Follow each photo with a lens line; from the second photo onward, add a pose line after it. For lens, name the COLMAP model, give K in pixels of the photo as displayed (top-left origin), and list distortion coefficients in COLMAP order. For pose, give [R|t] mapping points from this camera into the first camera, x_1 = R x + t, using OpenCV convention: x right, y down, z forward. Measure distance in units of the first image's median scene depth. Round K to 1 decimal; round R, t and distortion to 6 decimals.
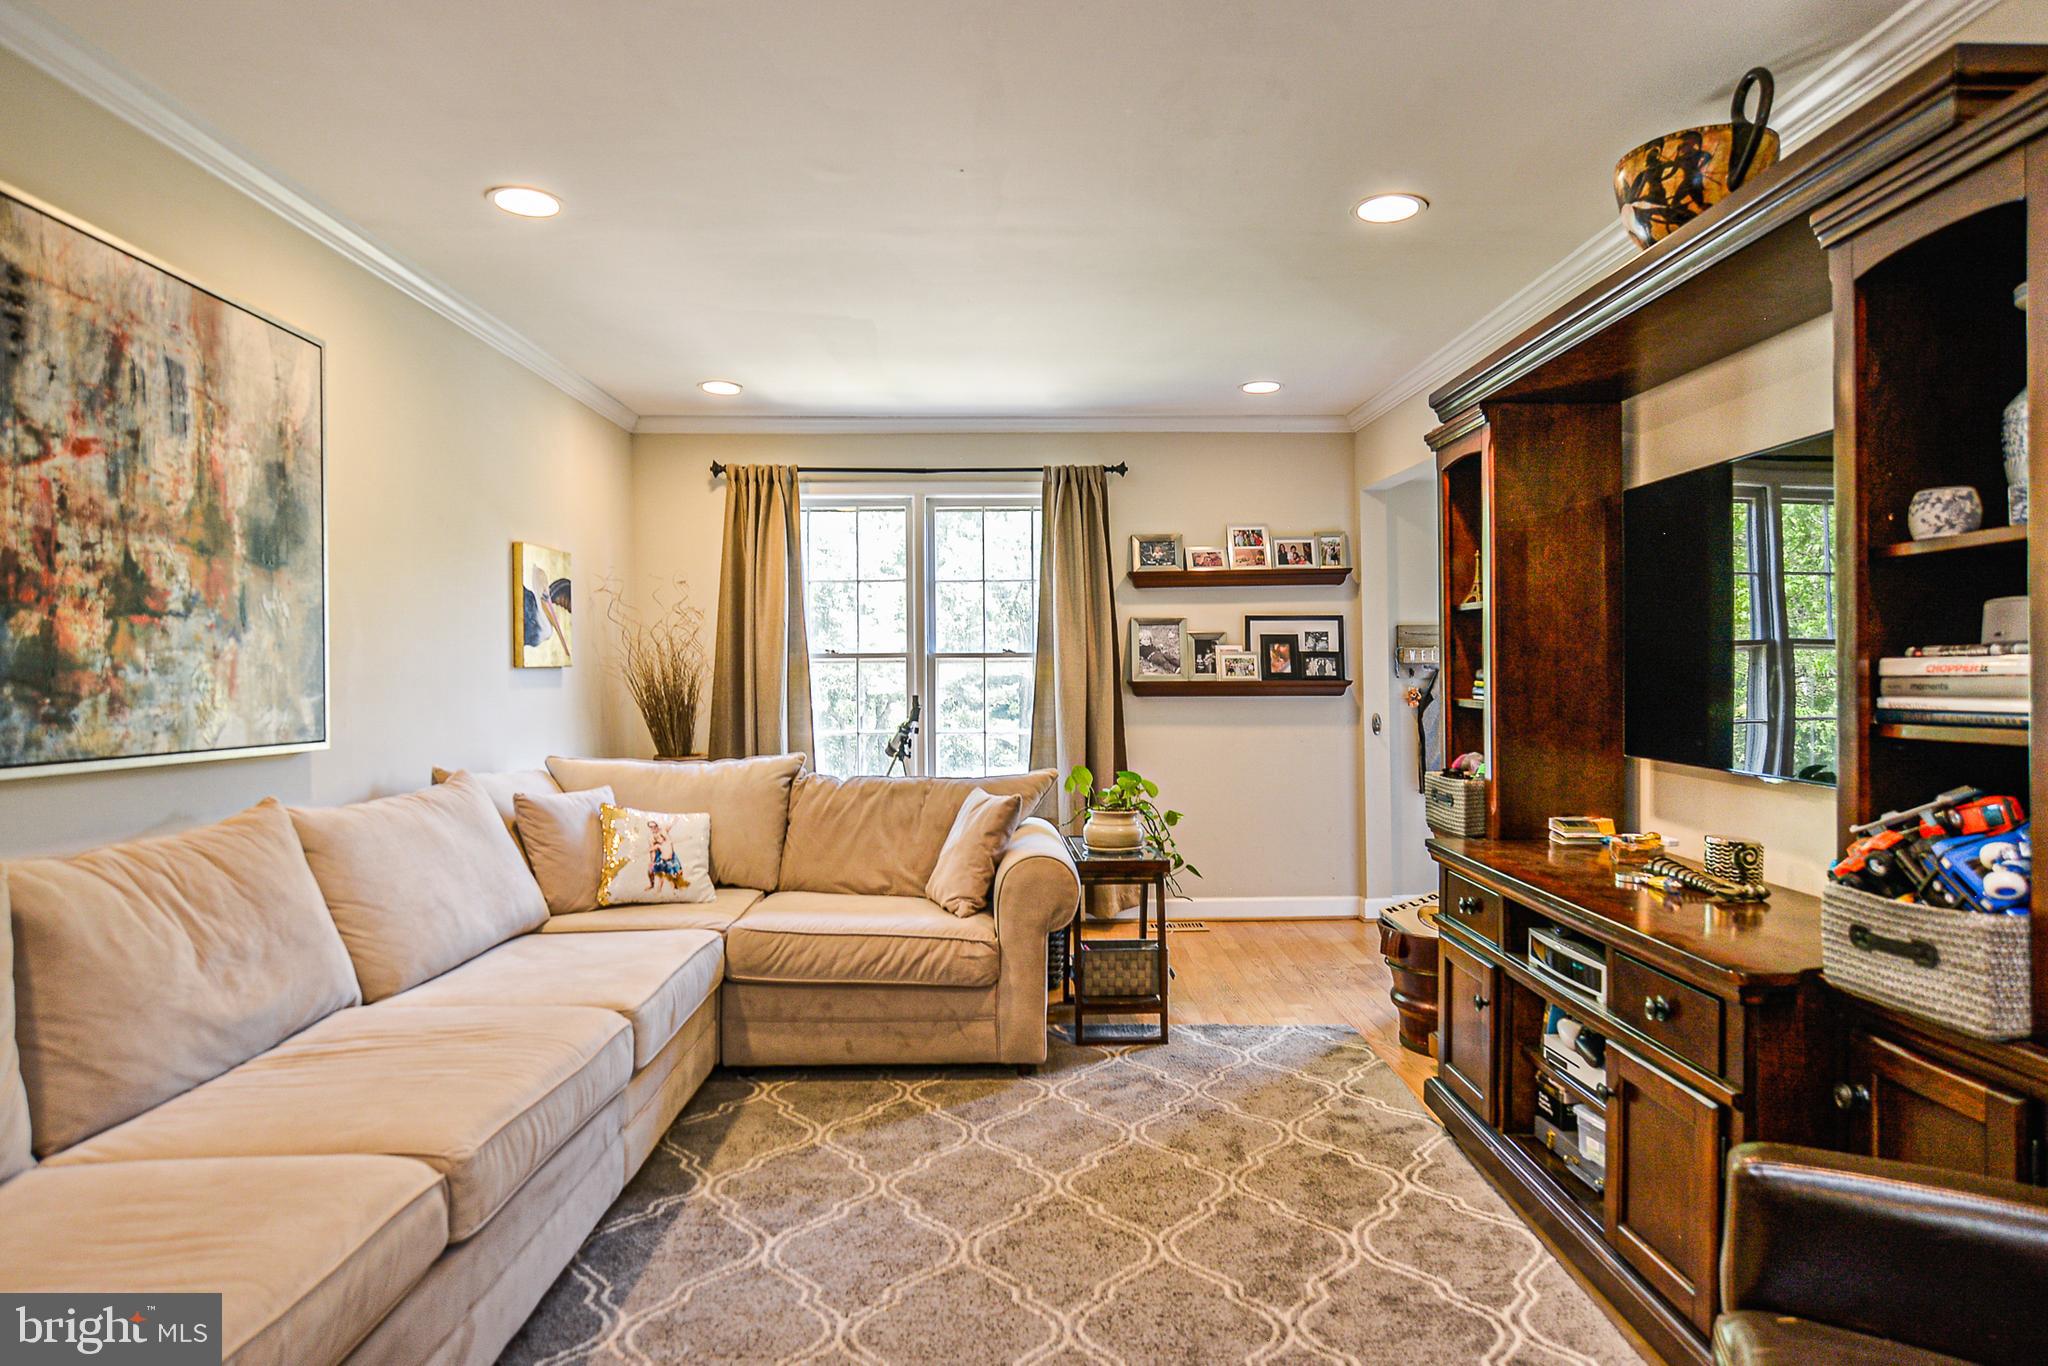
lens RADIAL K [[1130.2, 0, 1026.7], [0, 1130.2, 687.2], [0, 0, 1]] dist [-0.023868, 0.006647]
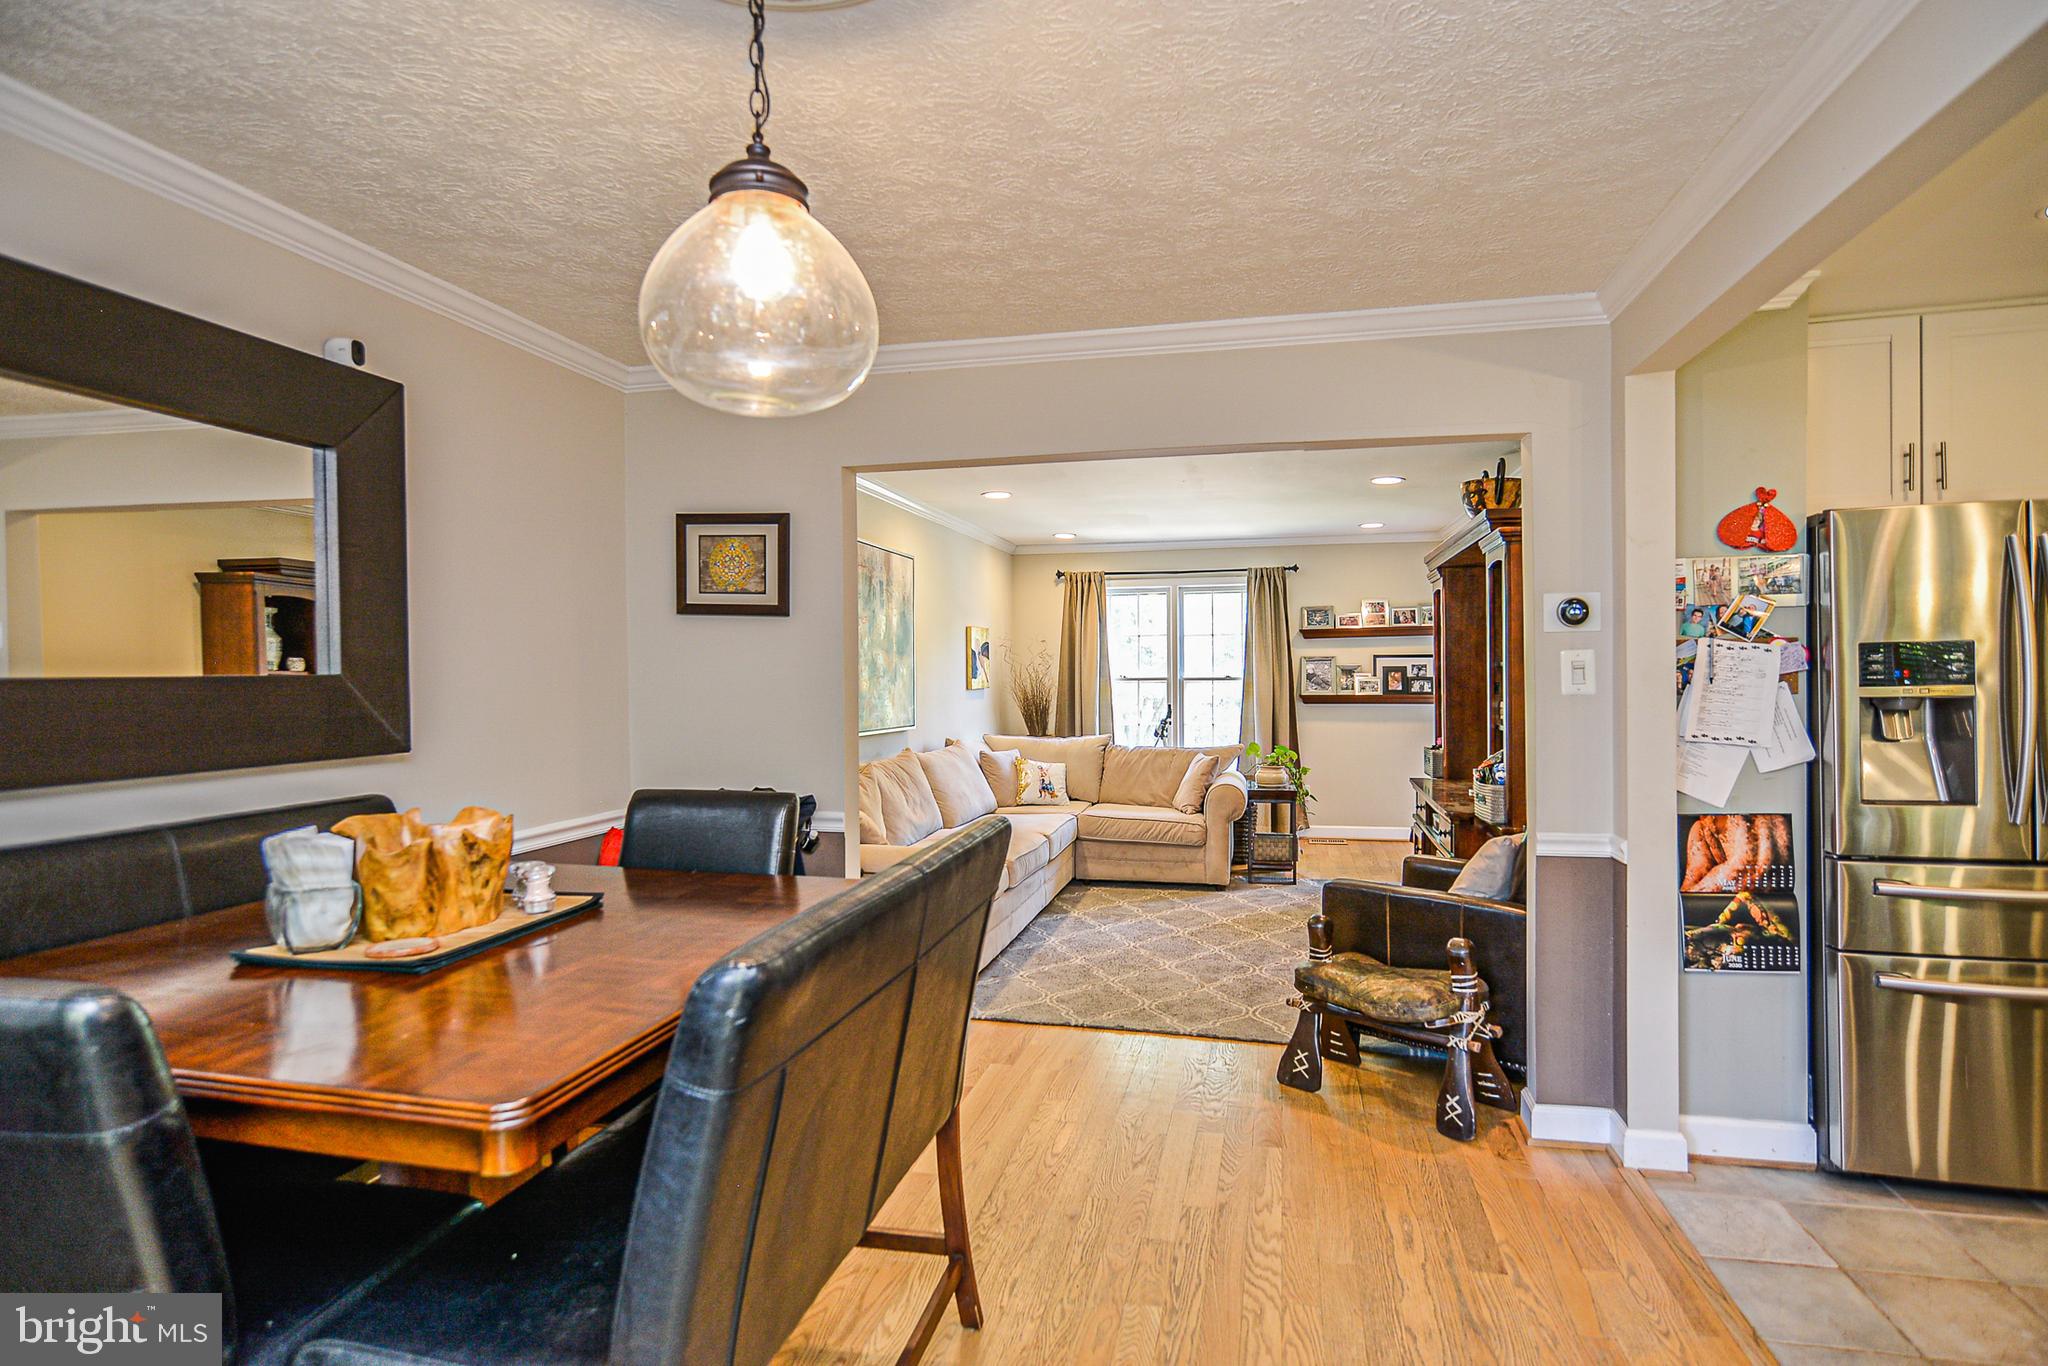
lens RADIAL K [[1031.7, 0, 1032.2], [0, 1031.7, 675.7], [0, 0, 1]] dist [-0.008665, 0.009171]
pose [[0.968562, -0.001099, -0.248771, 0.096277], [-0.000221, 0.999986, -0.005279, -0.028087], [0.248774, 0.005168, 0.968548, -0.643975]]
